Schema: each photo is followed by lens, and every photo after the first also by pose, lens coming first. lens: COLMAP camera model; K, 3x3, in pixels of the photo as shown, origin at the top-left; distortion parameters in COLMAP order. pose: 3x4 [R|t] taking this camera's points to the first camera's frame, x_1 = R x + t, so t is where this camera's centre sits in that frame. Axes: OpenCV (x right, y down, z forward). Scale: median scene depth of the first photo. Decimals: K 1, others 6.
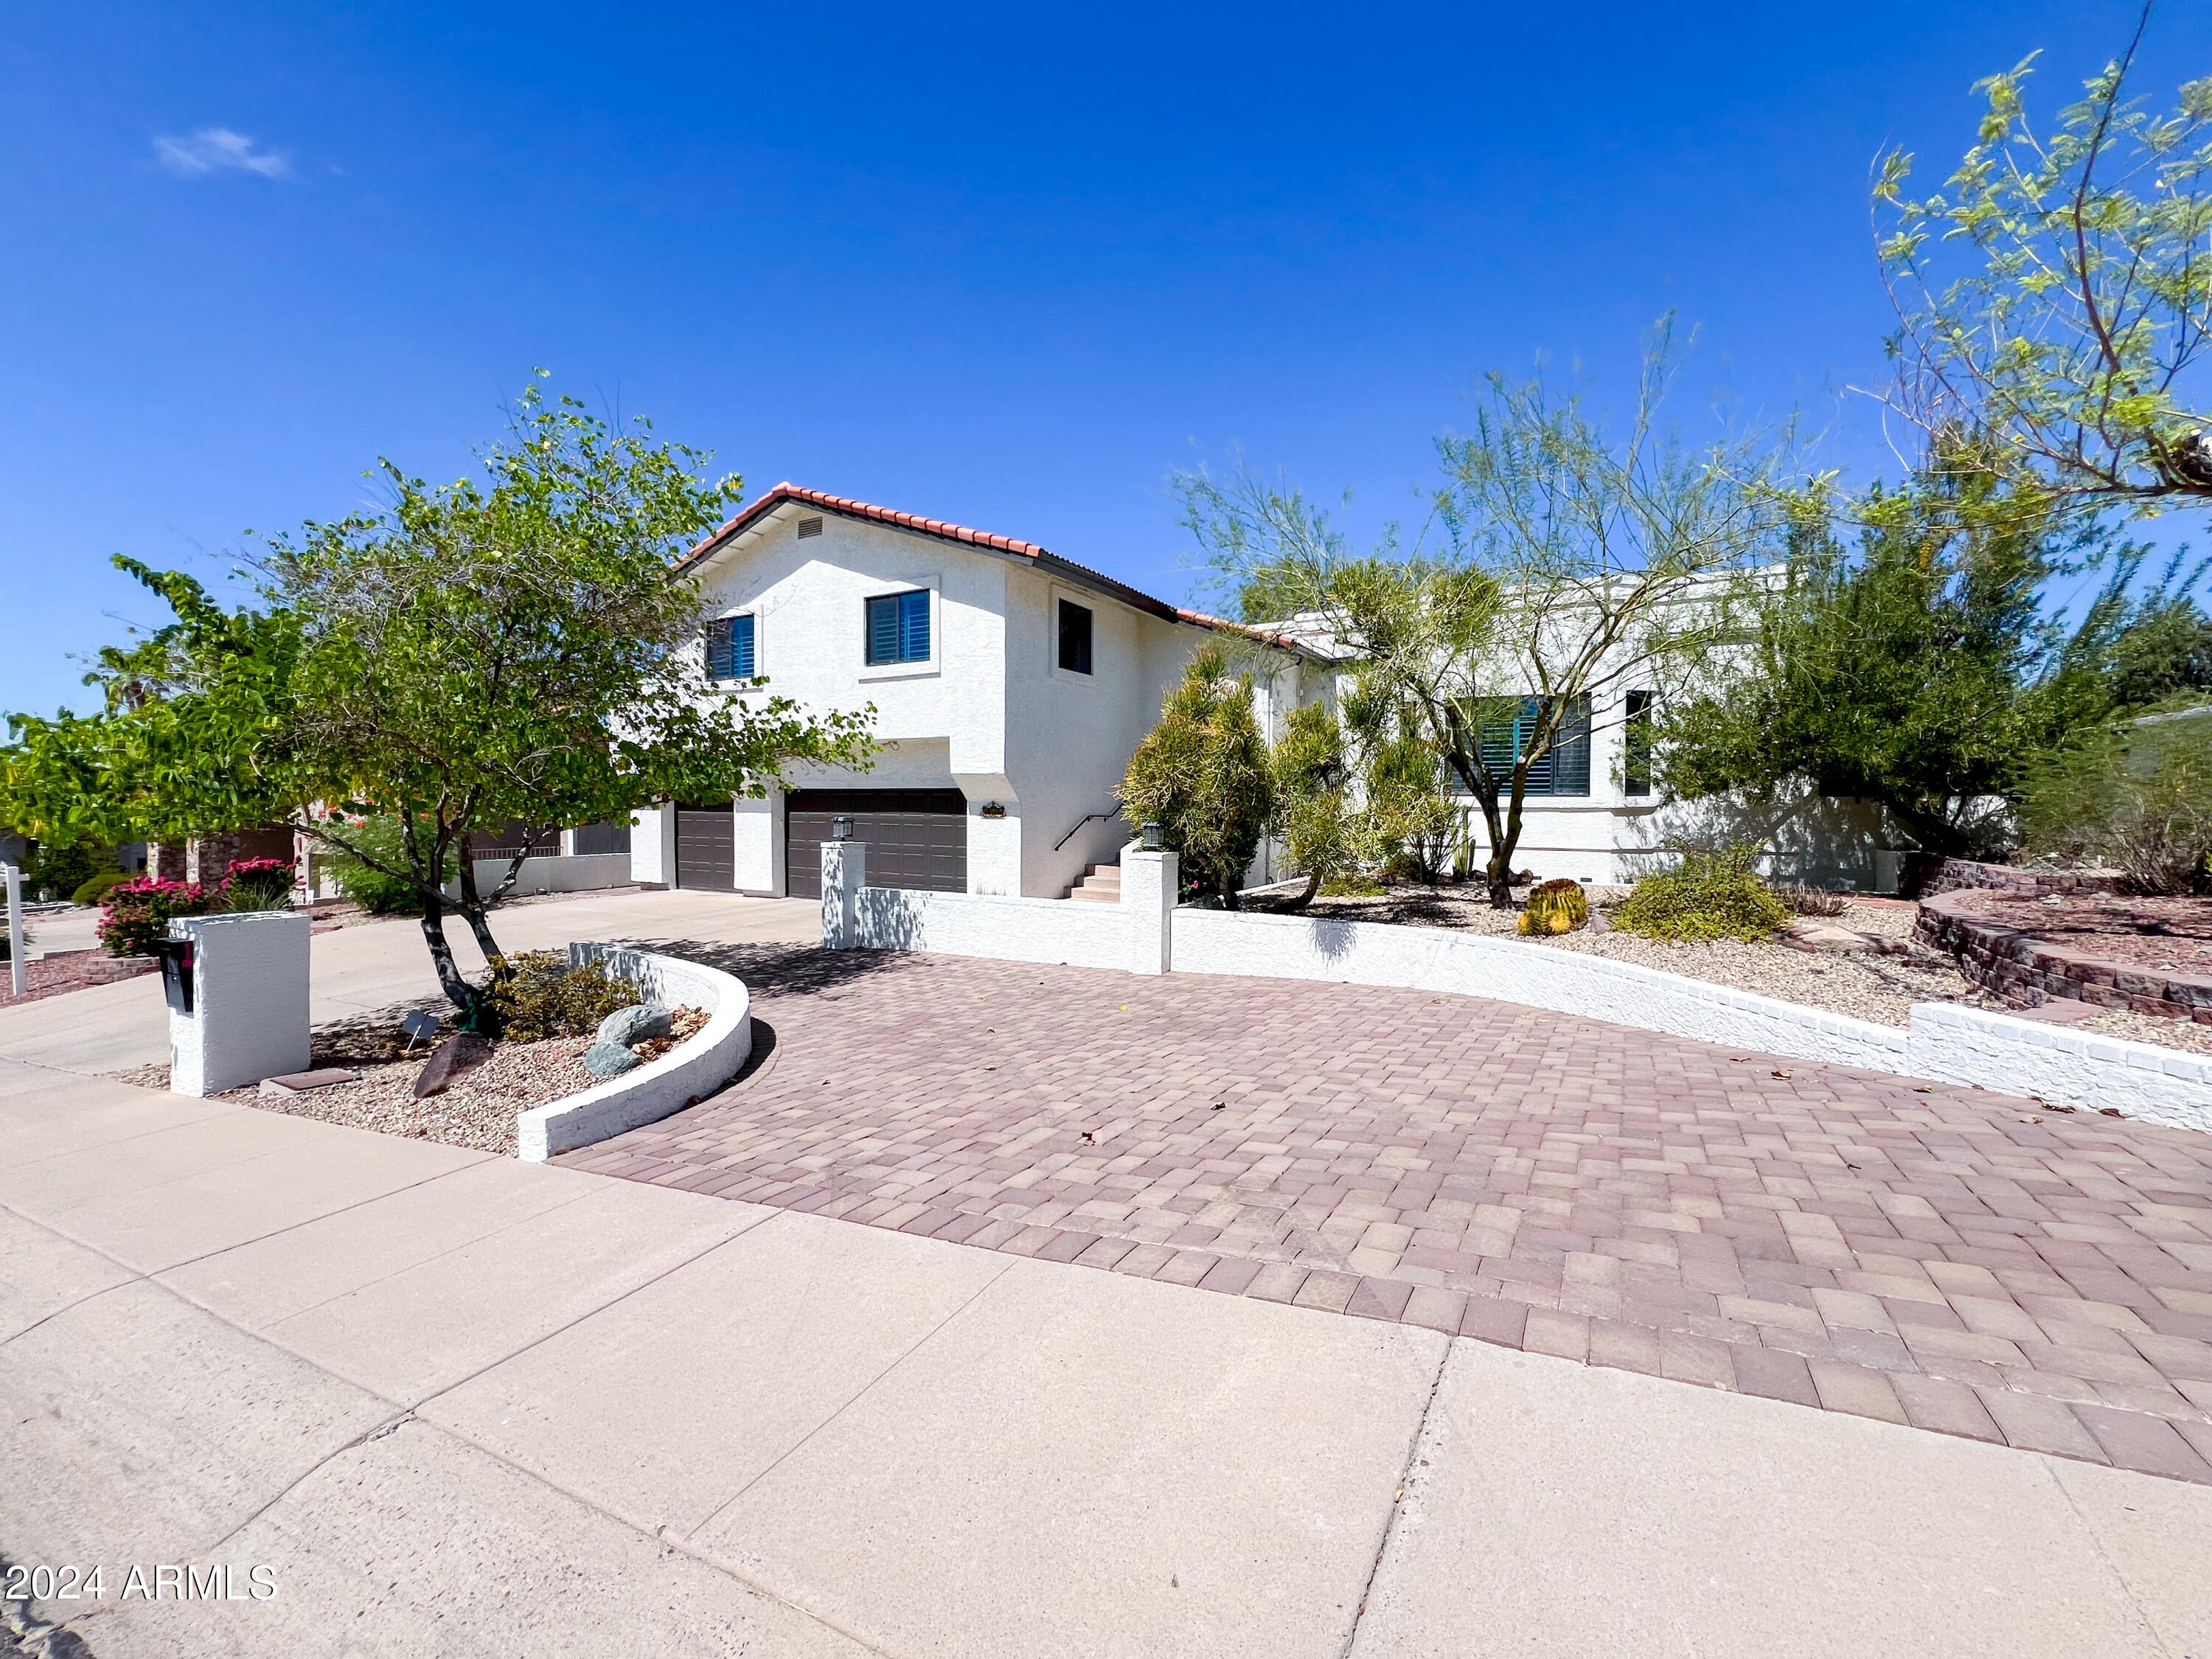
lens RADIAL K [[890.6, 0, 1117.6], [0, 890.6, 823.7], [0, 0, 1]] dist [-0.001399, 0.000457]
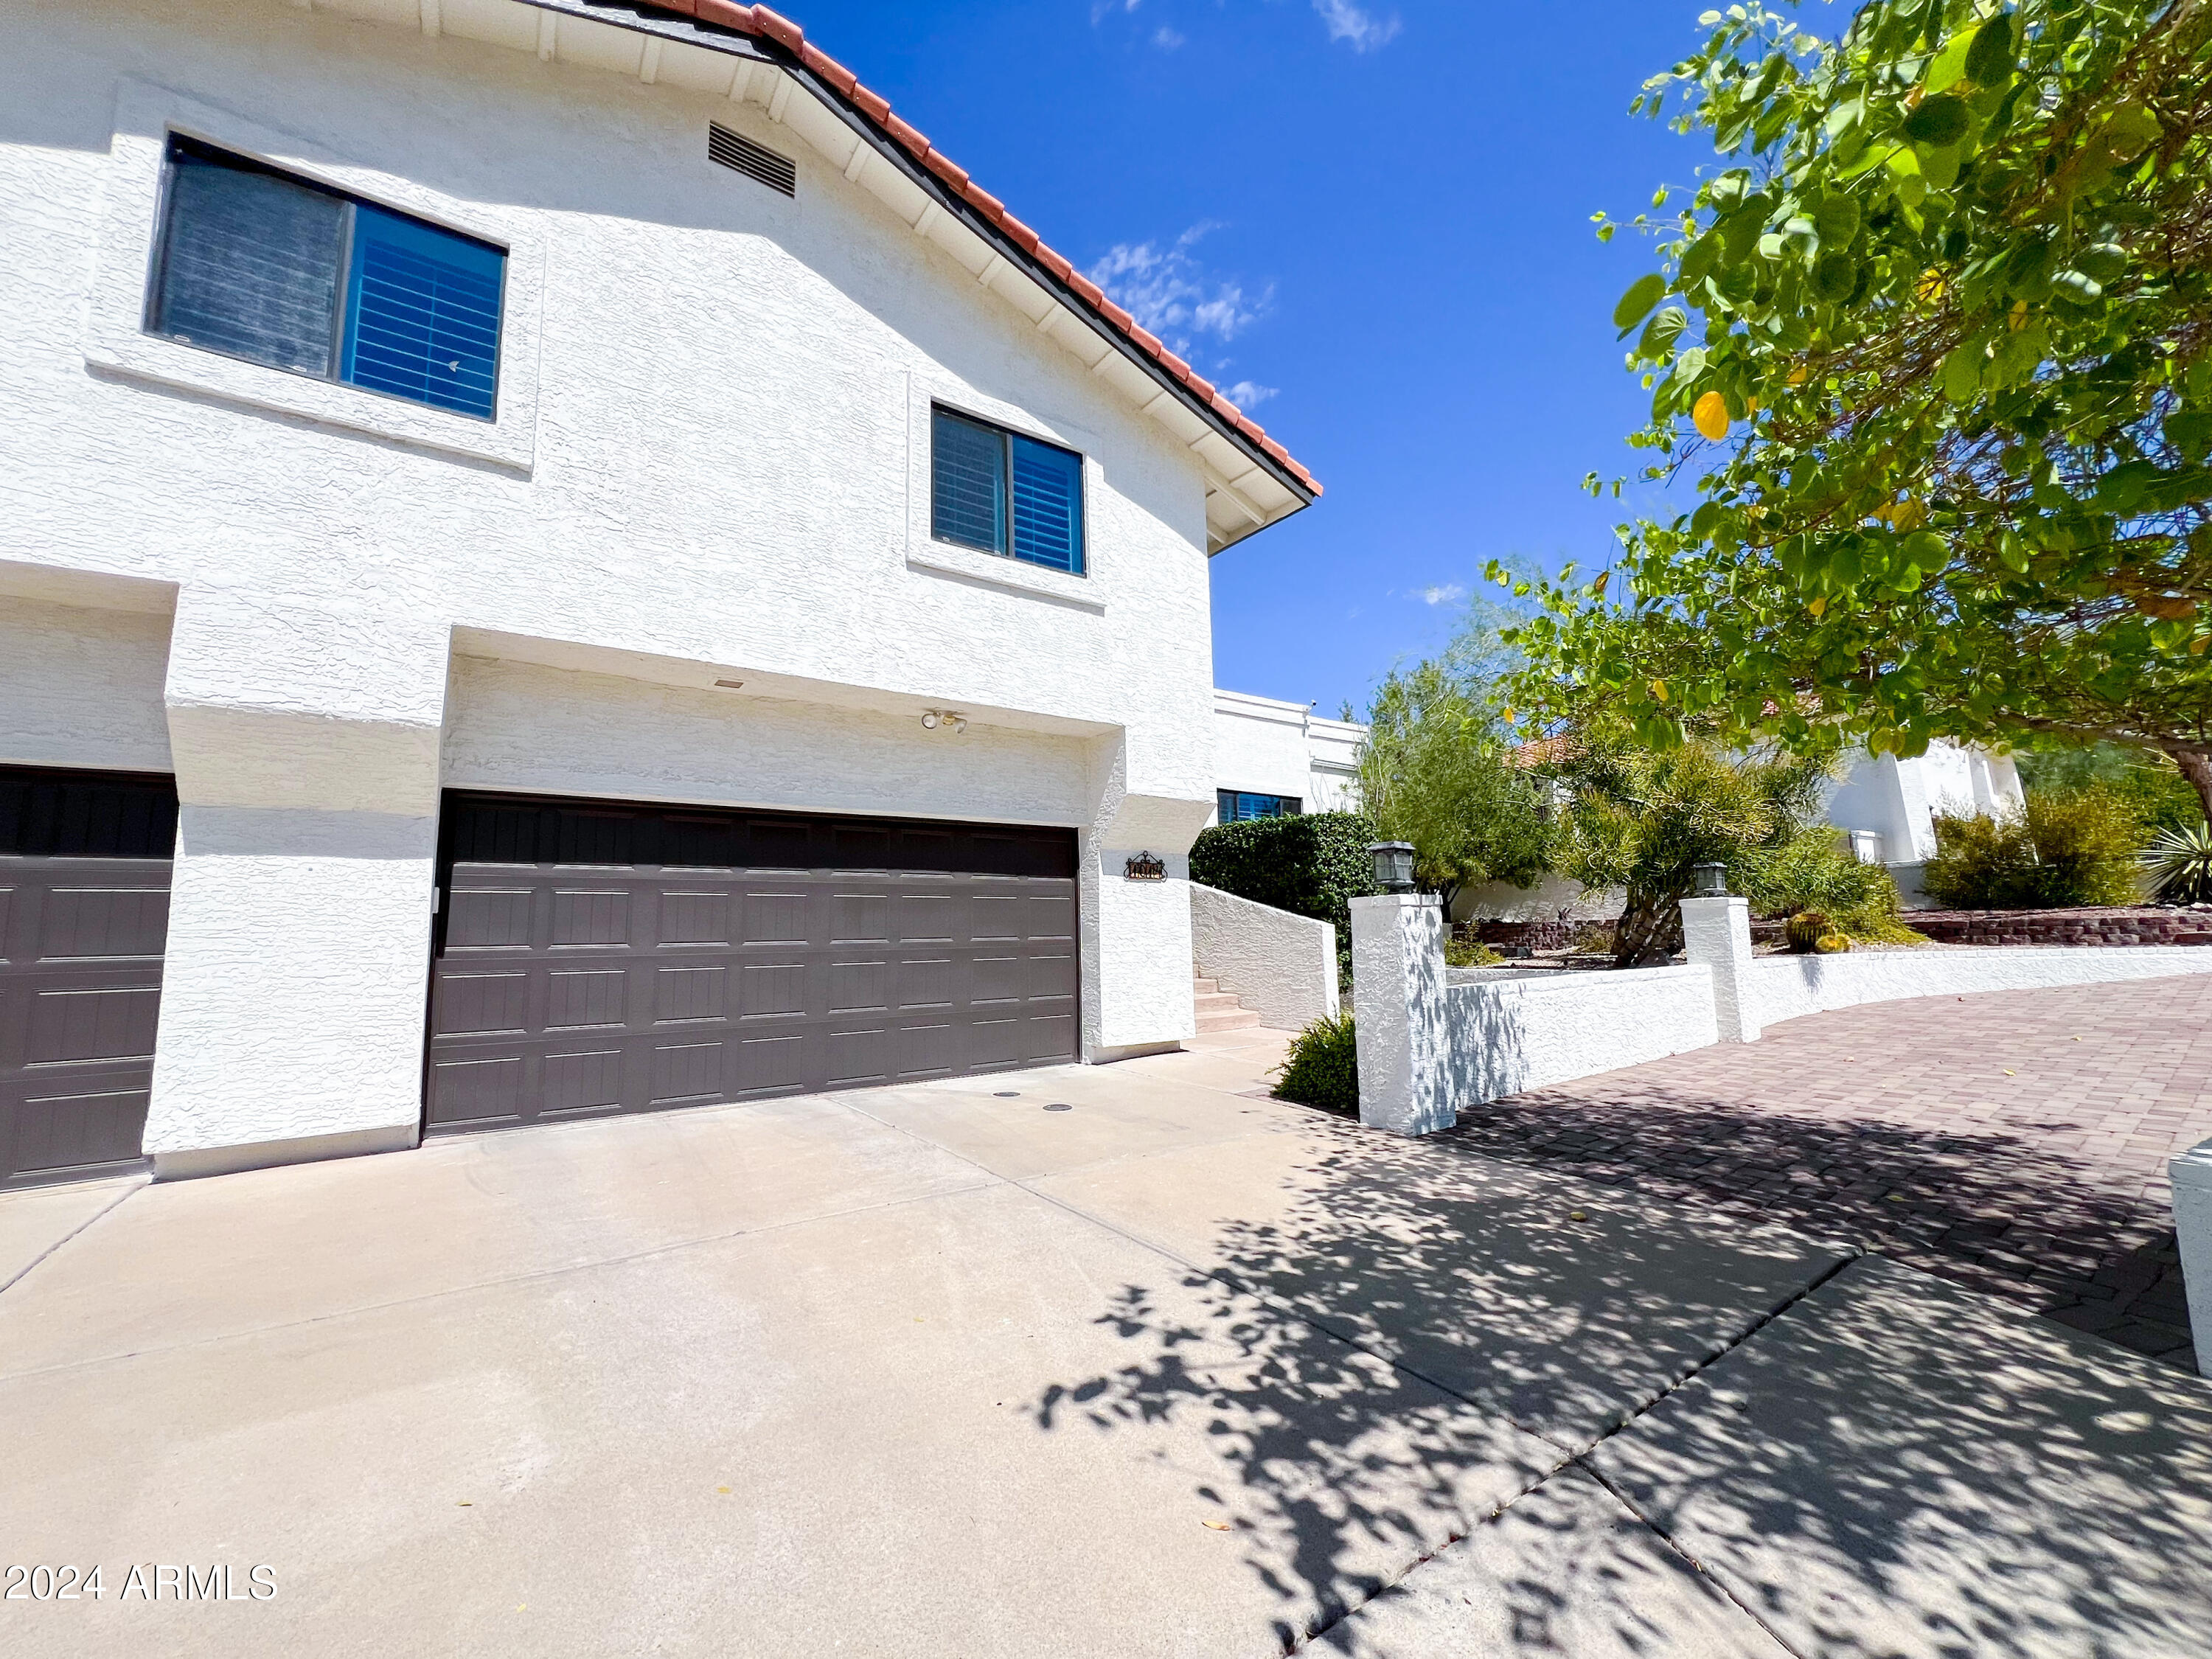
lens RADIAL K [[890.6, 0, 1117.6], [0, 890.6, 823.7], [0, 0, 1]] dist [-0.001399, 0.000457]
pose [[0.434946, 0.079336, 0.896955, -0.634779], [0.026442, 0.994556, -0.100791, 0.013806], [-0.900068, 0.067556, 0.430481, 0.718305]]
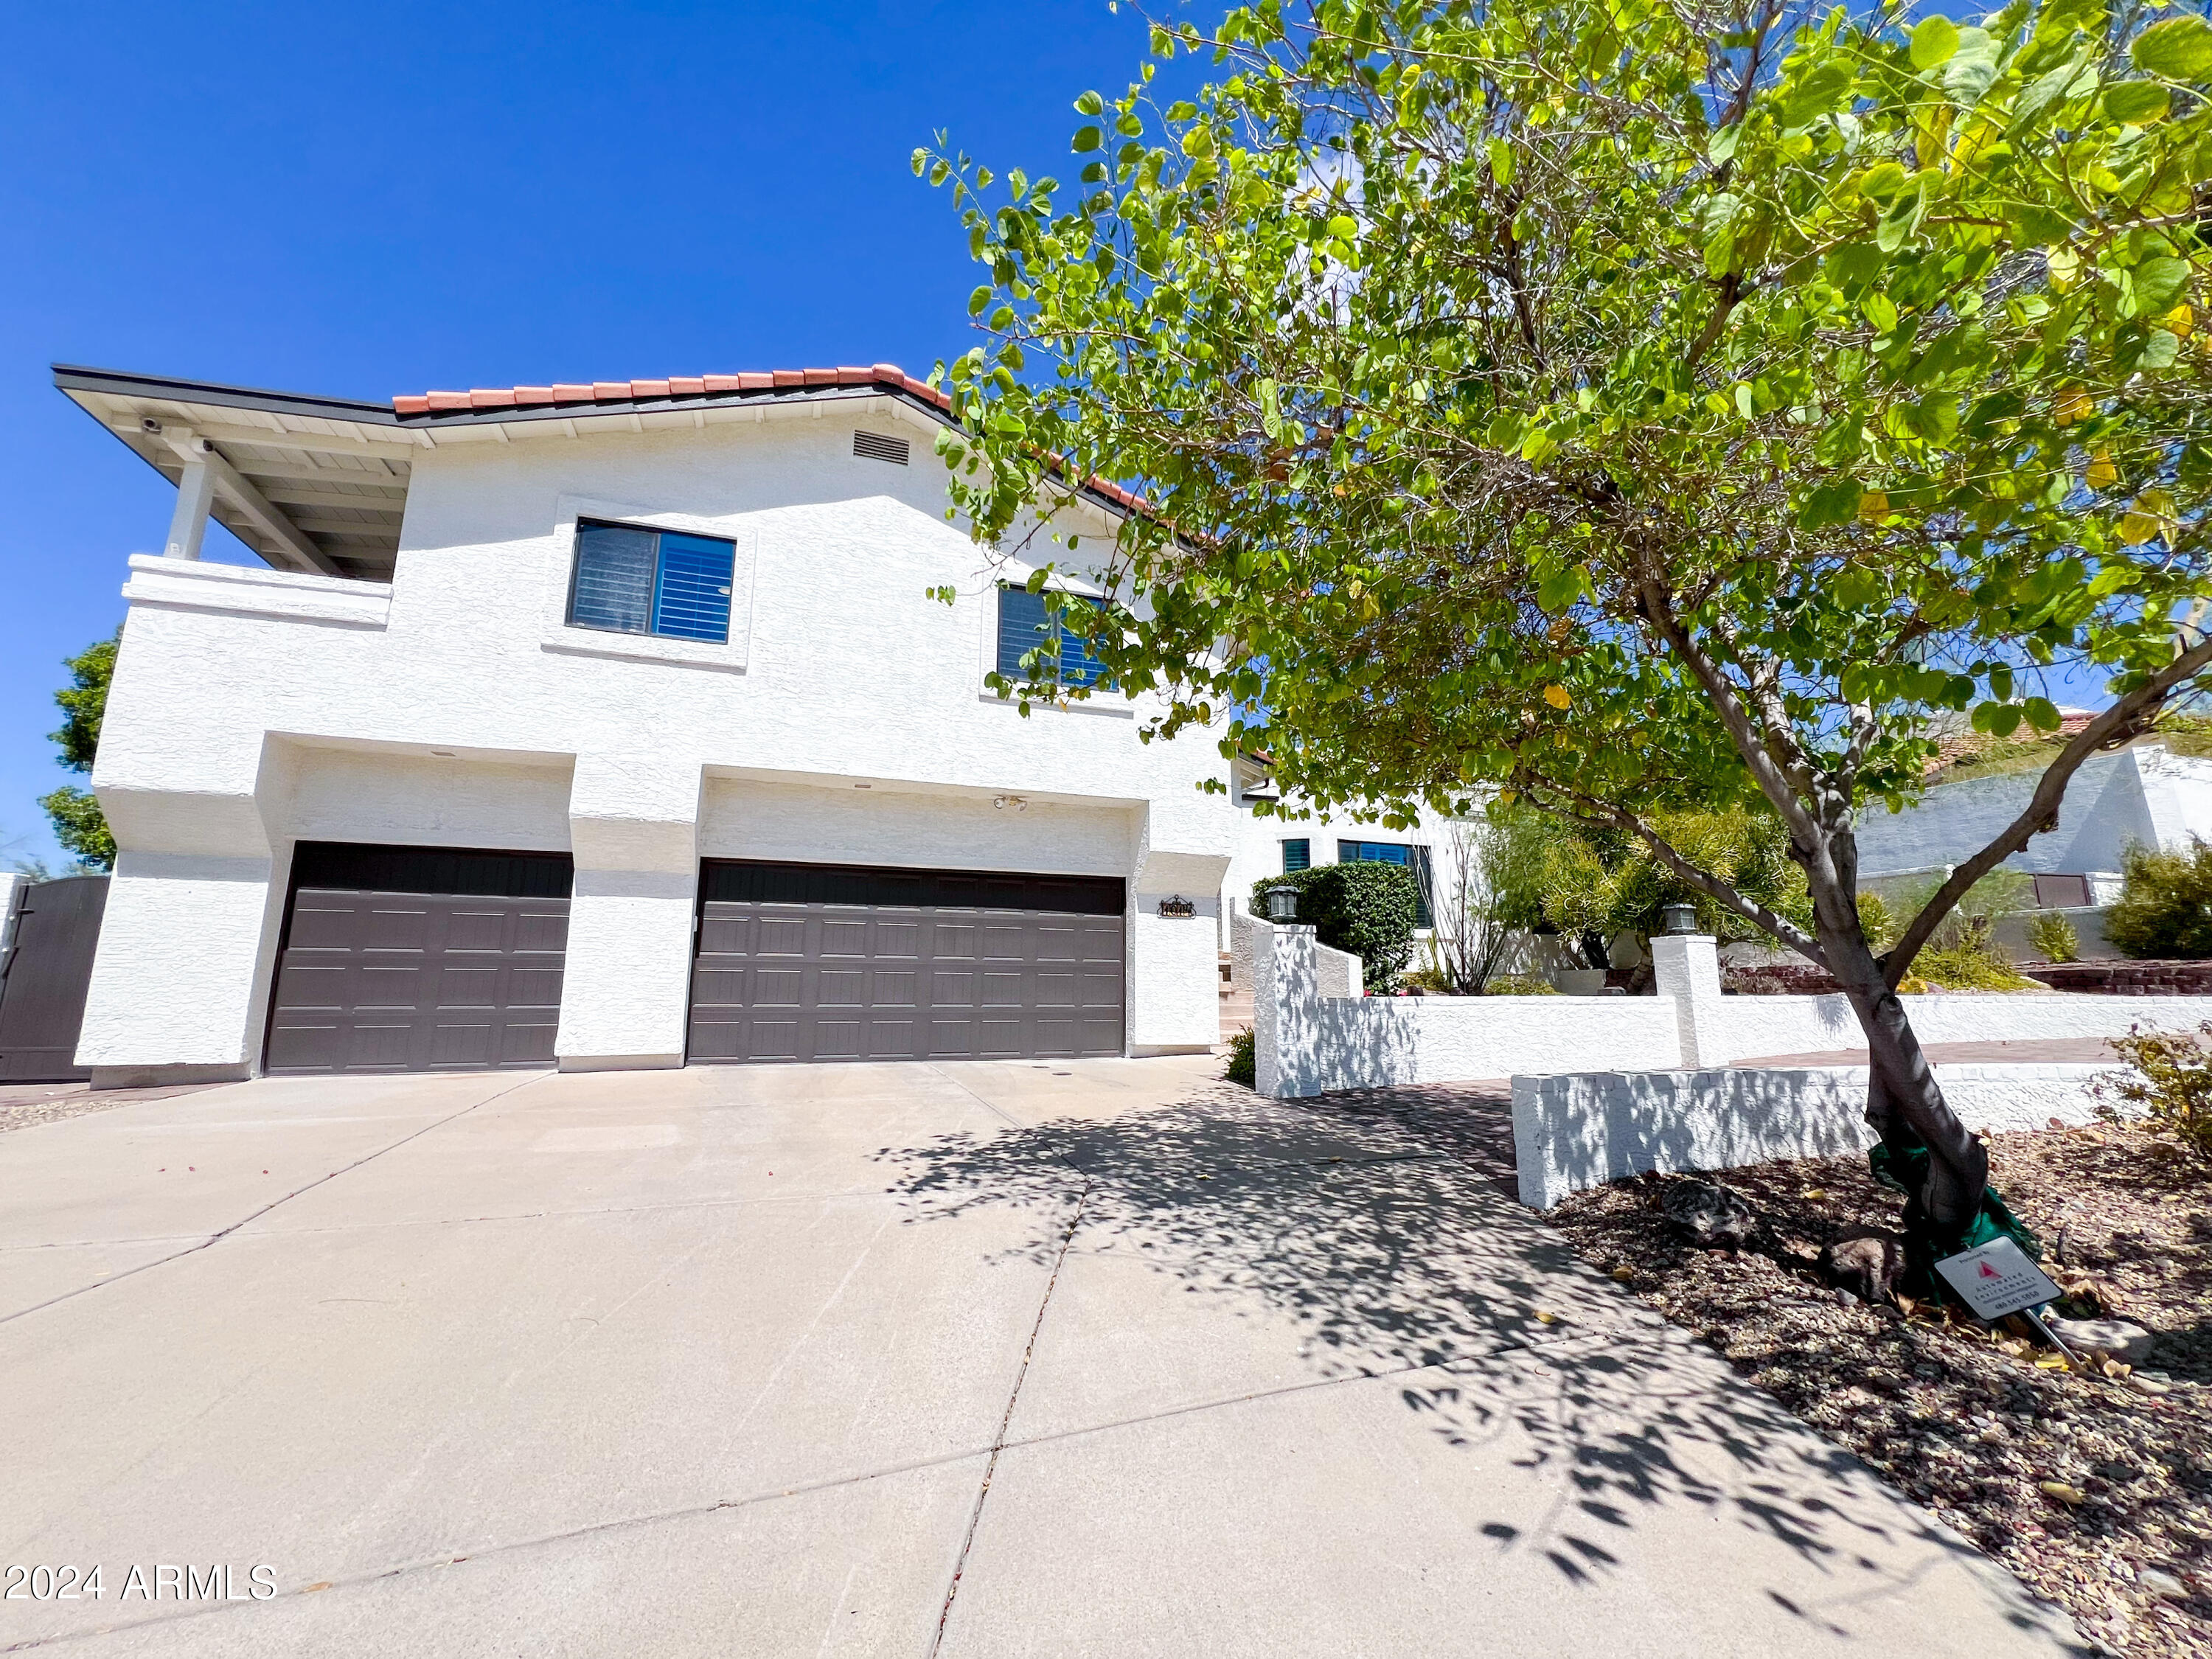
lens RADIAL K [[890.6, 0, 1117.6], [0, 890.6, 823.7], [0, 0, 1]] dist [-0.001399, 0.000457]
pose [[0.656817, 0.113080, 0.745523, -0.697680], [0.007273, 0.987695, -0.156220, 0.029911], [-0.754015, 0.108030, 0.647913, 0.514999]]
